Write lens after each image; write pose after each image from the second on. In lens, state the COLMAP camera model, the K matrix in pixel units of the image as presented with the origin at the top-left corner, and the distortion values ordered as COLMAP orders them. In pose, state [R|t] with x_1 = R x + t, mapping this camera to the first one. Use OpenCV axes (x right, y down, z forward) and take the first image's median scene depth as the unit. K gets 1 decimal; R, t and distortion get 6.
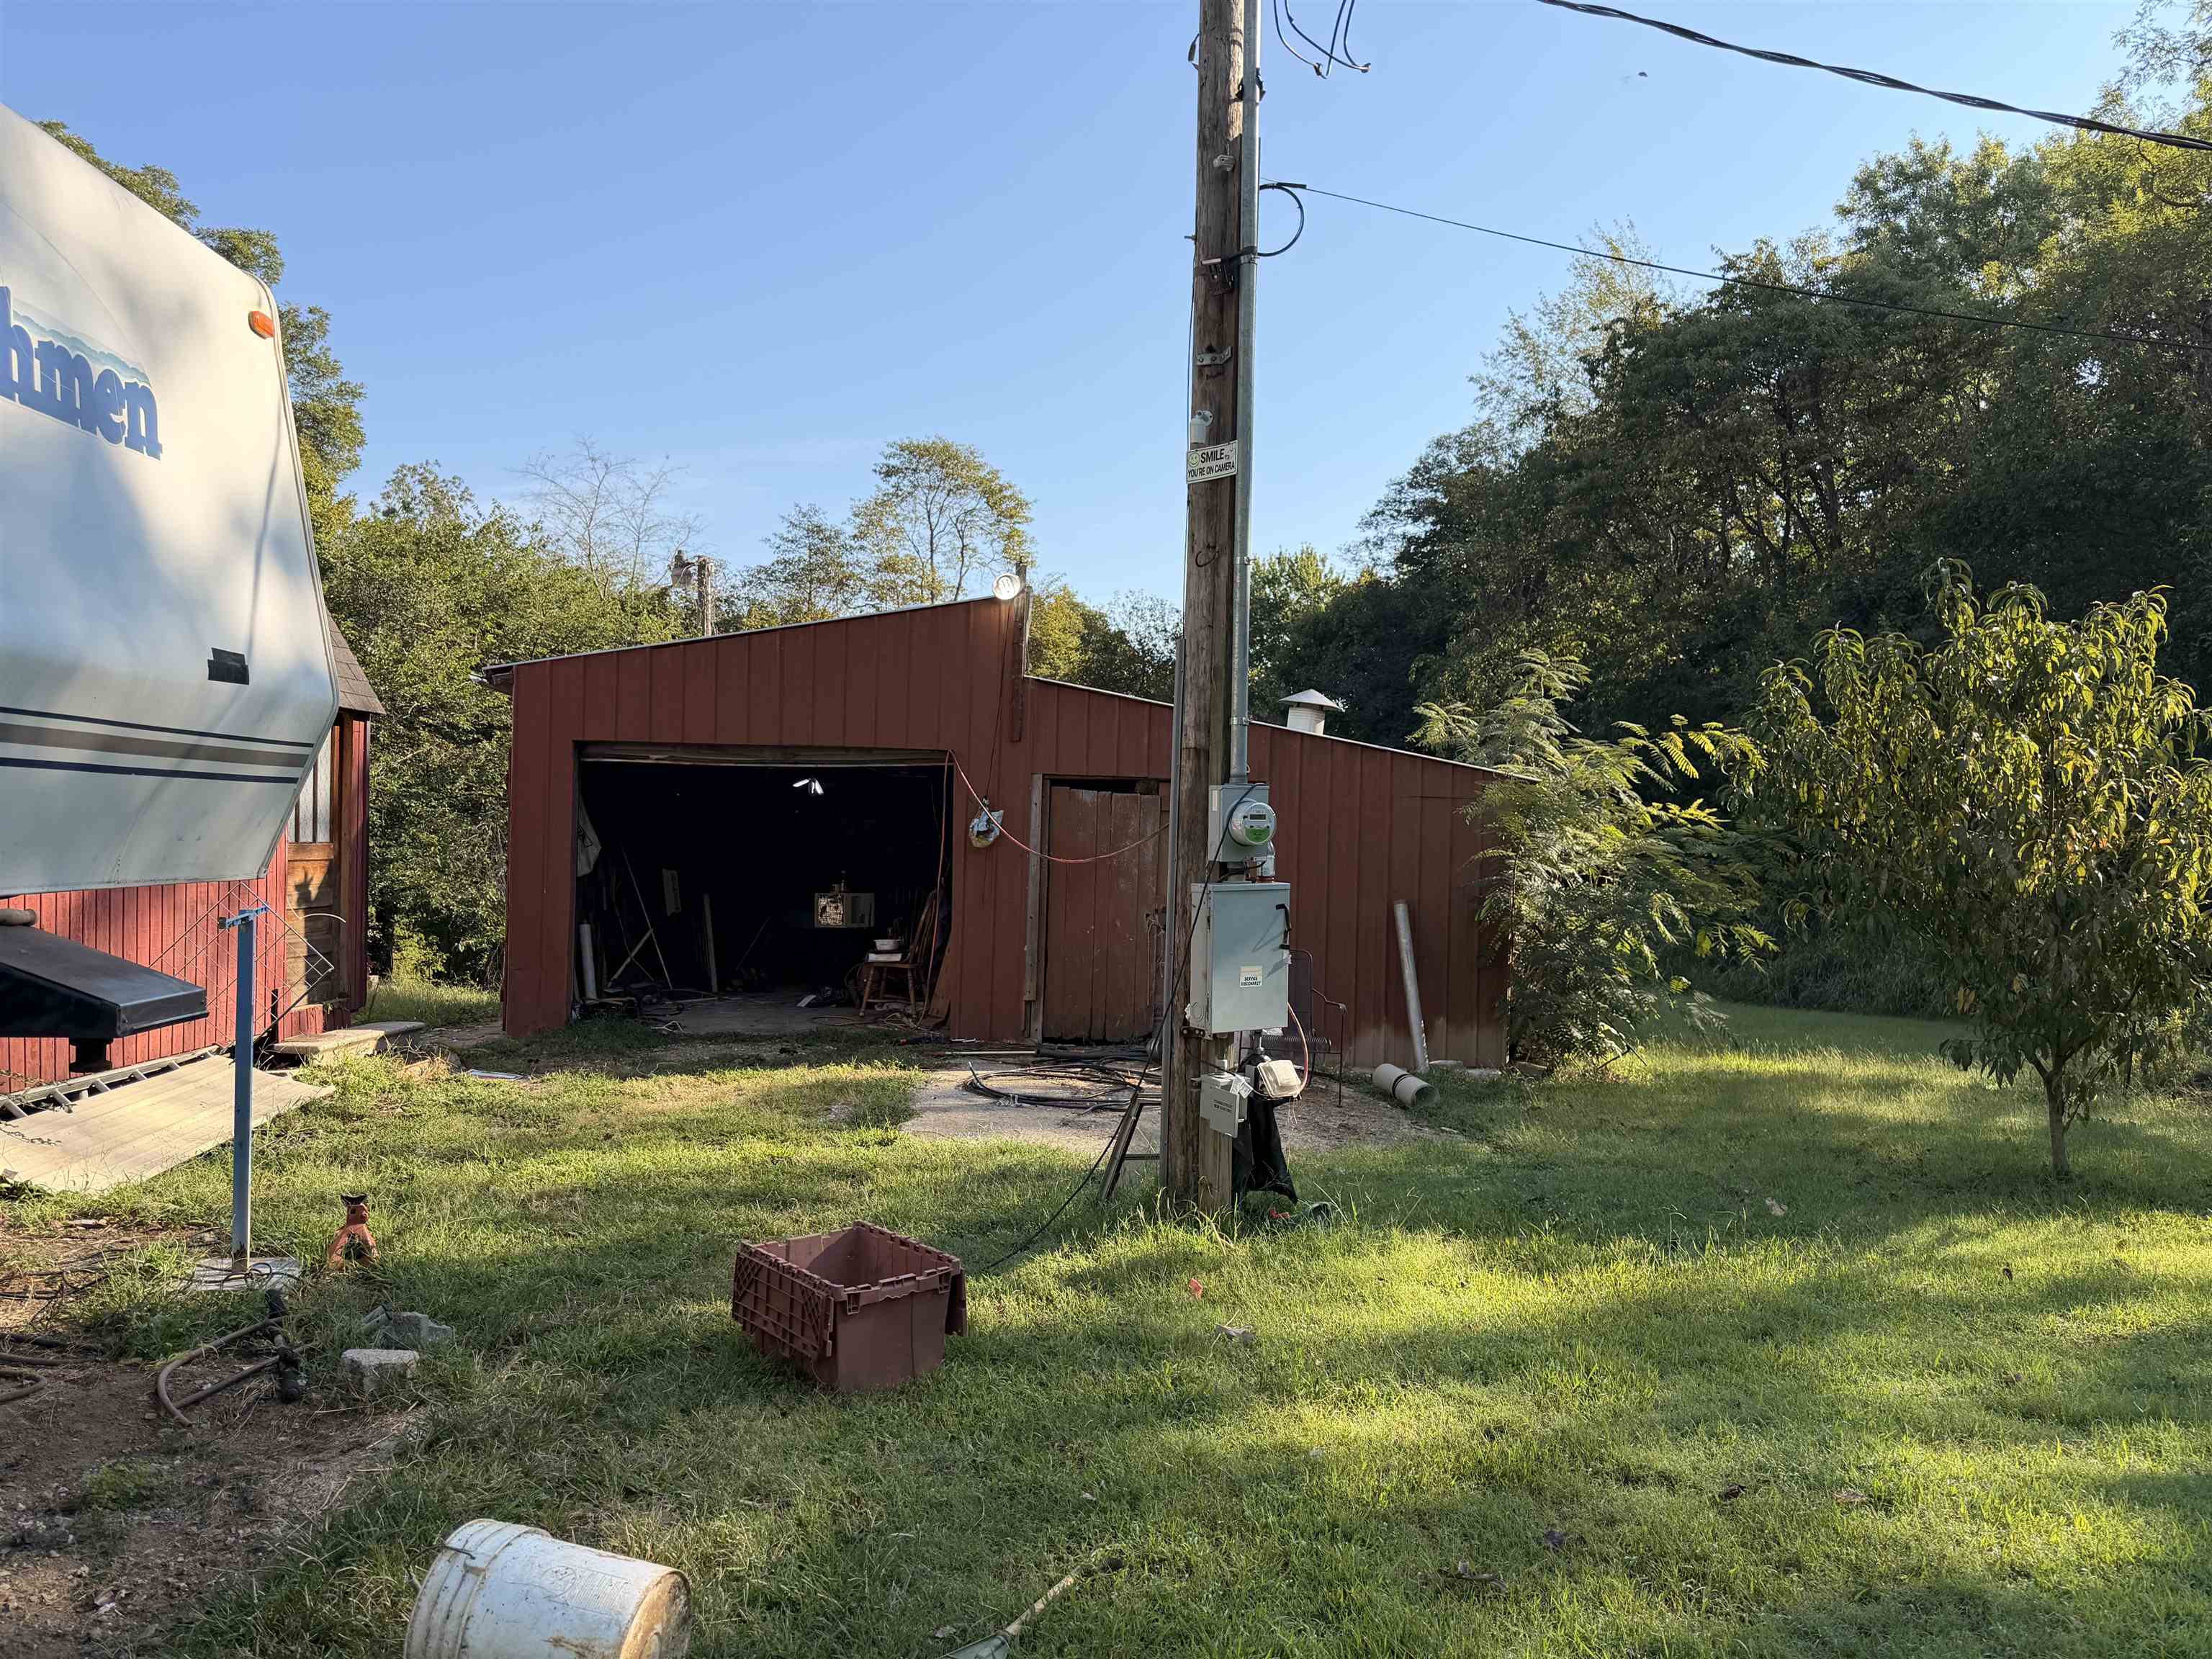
lens RADIAL K [[1555.8, 0, 1106.0], [0, 1555.8, 829.5], [0, 0, 1]] dist [0.040507, -0.001578]
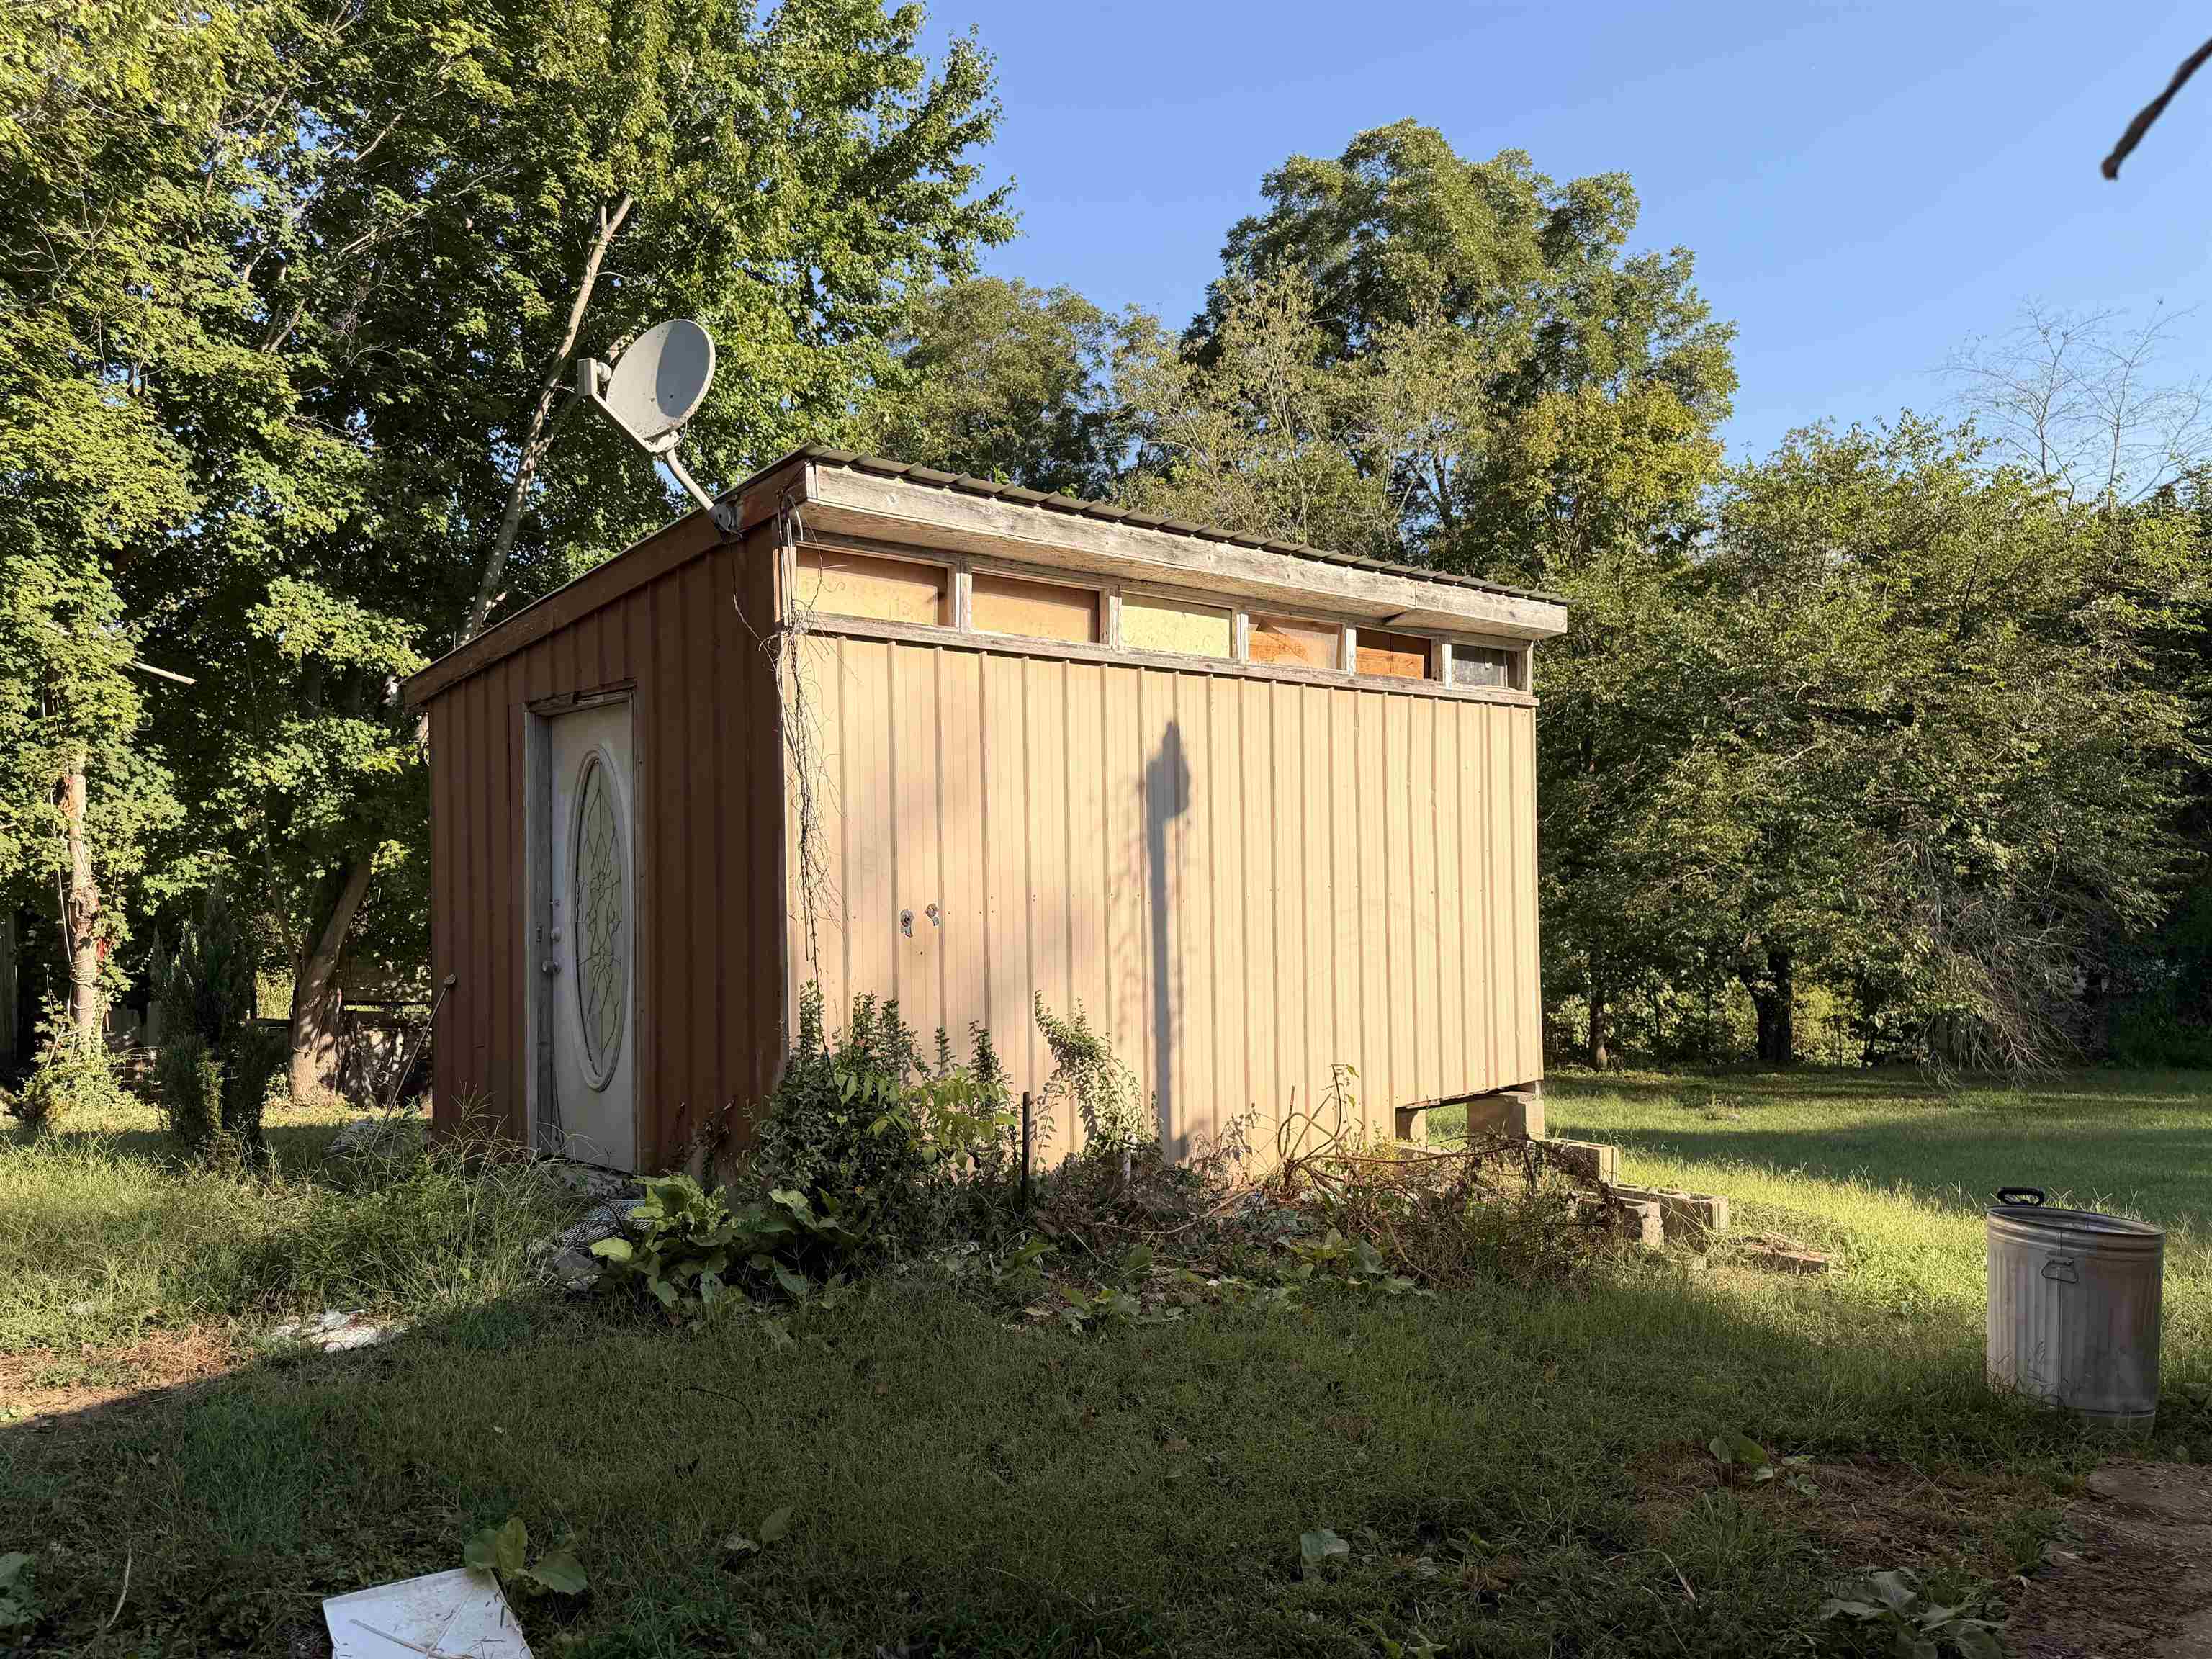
lens RADIAL K [[1549.8, 0, 1041.6], [0, 1549.8, 838.9], [0, 0, 1]] dist [0.003765, -0.024849]
pose [[0.631917, -0.032651, -0.774348, -0.098857], [0.027483, 0.999428, -0.019713, -0.001855], [0.774549, -0.008825, 0.632452, 0.246525]]
